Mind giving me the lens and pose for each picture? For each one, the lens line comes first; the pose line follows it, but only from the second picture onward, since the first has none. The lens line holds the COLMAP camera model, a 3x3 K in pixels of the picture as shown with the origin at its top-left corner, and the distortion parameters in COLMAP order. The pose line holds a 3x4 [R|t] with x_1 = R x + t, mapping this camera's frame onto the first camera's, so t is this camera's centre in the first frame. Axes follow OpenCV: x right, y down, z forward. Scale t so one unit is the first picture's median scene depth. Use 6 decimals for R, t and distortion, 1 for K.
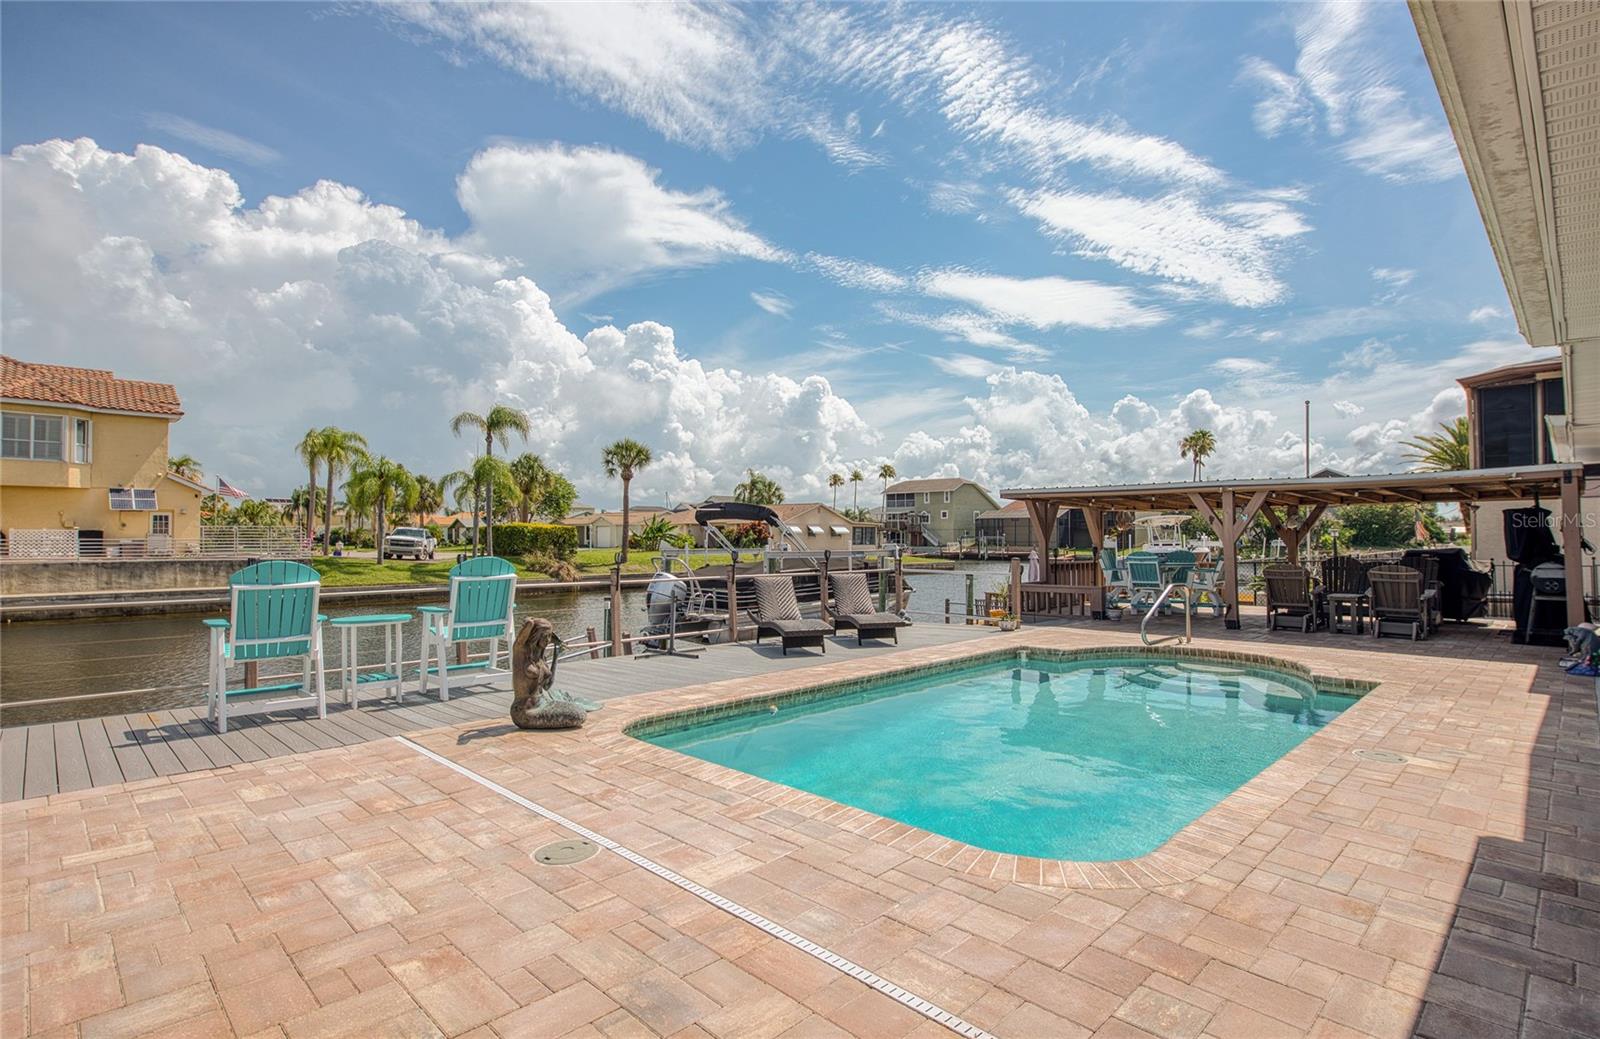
lens RADIAL K [[798.6, 0, 801.2], [0, 798.6, 517.1], [0, 0, 1]] dist [-0.013844, 0.000460]
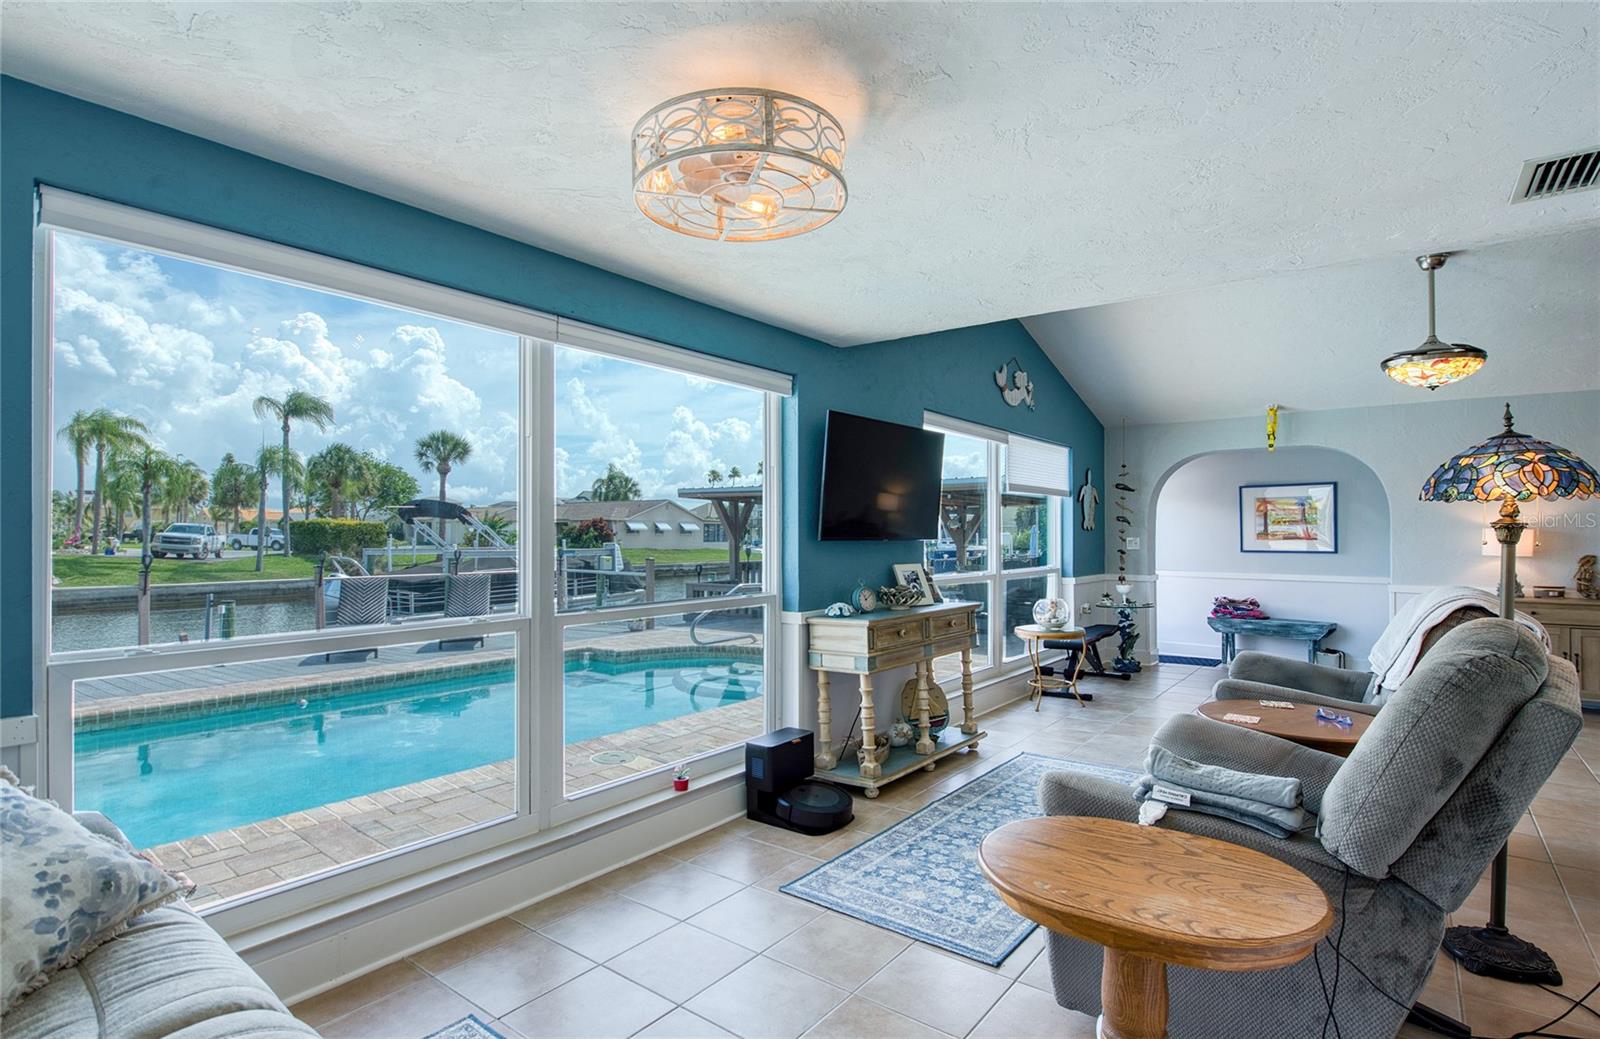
lens RADIAL K [[798.6, 0, 814.4], [0, 798.6, 534.9], [0, 0, 1]] dist [-0.013844, 0.000460]
pose [[0.989028, 0.001193, 0.147722, 0.945615], [-0.005170, 0.999634, 0.026544, -0.016913], [-0.147636, -0.027017, 0.988673, -0.057949]]
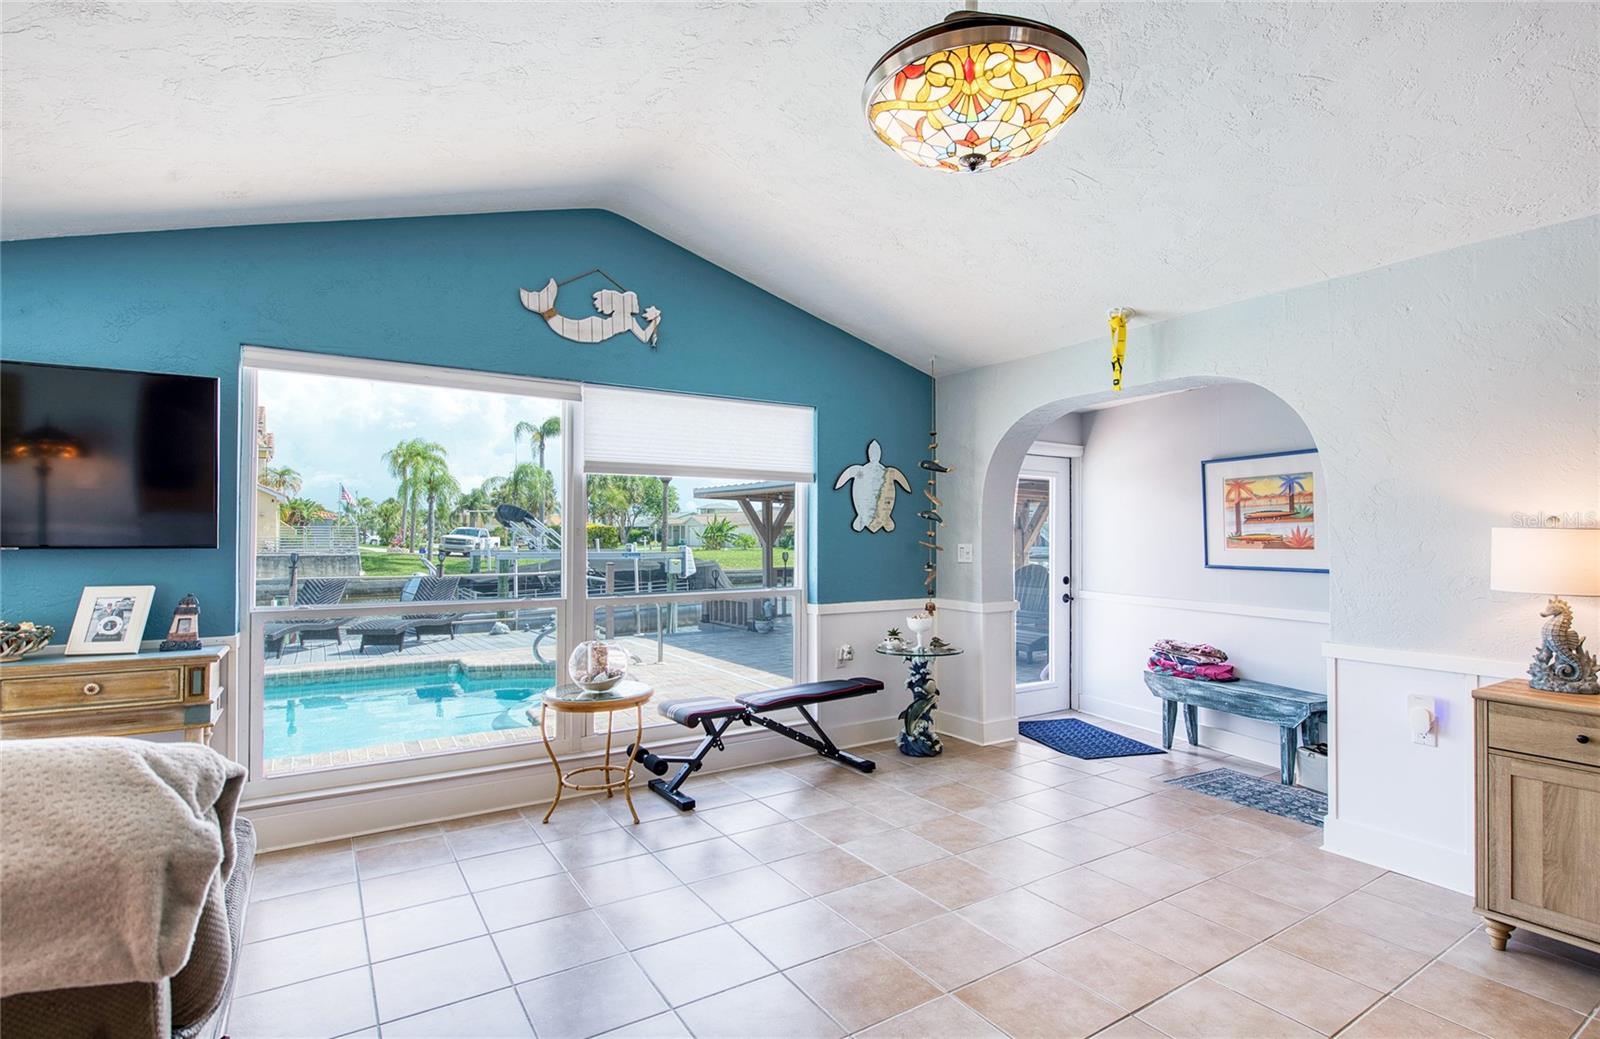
lens RADIAL K [[765.0, 0, 798.6], [0, 765.0, 516.2], [0, 0, 1]] dist [-0.013799, -0.000115]
pose [[0.978606, -0.002760, -0.205723, 1.959294], [0.002644, 0.999996, -0.000838, -0.005791], [0.205724, 0.000276, 0.978610, 0.495117]]
